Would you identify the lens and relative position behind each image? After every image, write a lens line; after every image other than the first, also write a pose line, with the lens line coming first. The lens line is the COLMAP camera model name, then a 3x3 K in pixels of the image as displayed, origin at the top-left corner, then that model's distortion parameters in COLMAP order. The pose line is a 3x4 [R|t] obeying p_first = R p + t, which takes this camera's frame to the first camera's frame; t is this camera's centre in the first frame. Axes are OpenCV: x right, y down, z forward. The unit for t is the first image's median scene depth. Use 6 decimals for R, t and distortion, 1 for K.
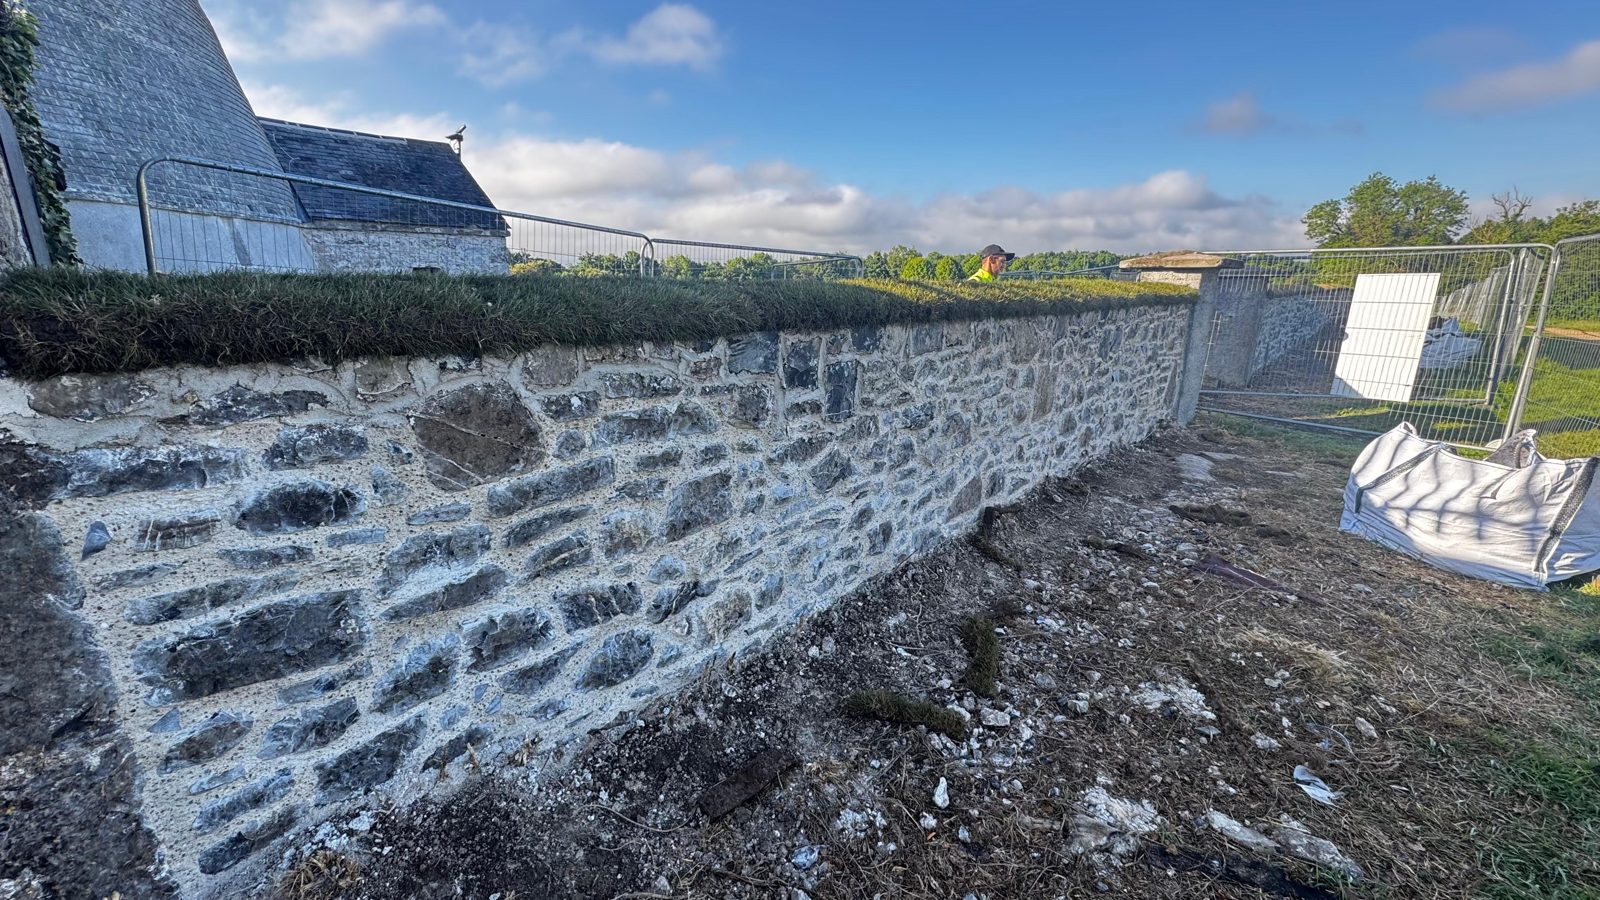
lens RADIAL K [[647.0, 0, 800.5], [0, 647.0, 449.3], [0, 0, 1]] dist [0.001392, 0.000297]
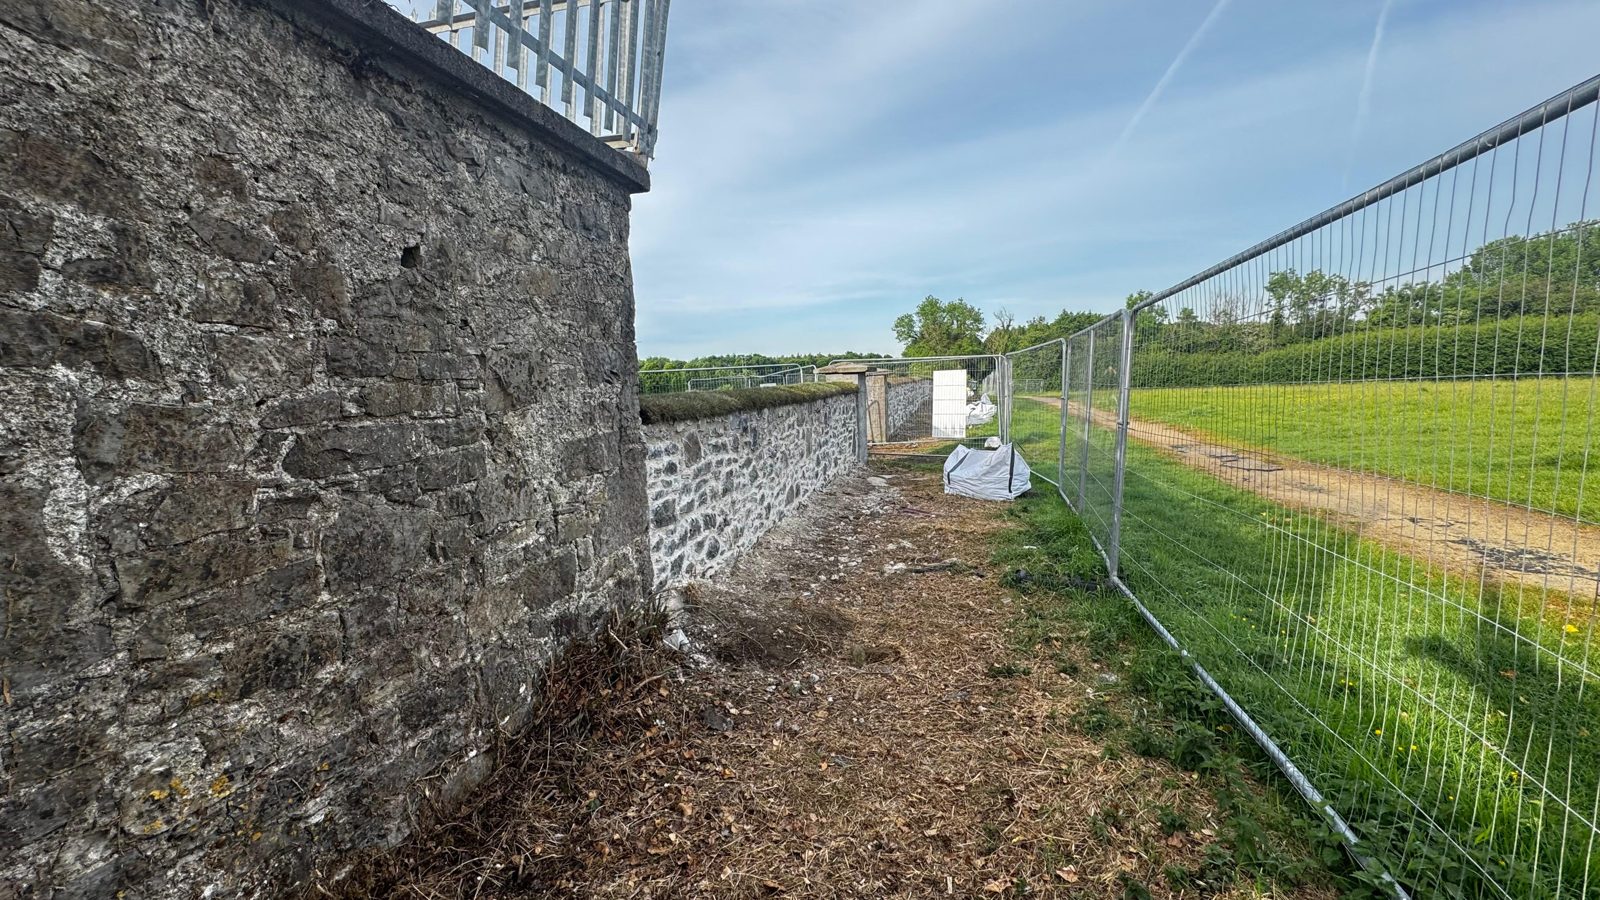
lens RADIAL K [[647.0, 0, 799.7], [0, 647.0, 450.2], [0, 0, 1]] dist [0.001392, 0.000297]
pose [[0.881159, -0.094798, 0.463219, -0.873941], [0.165275, 0.979647, -0.113909, 0.242833], [-0.442993, 0.176931, 0.878893, -1.068648]]
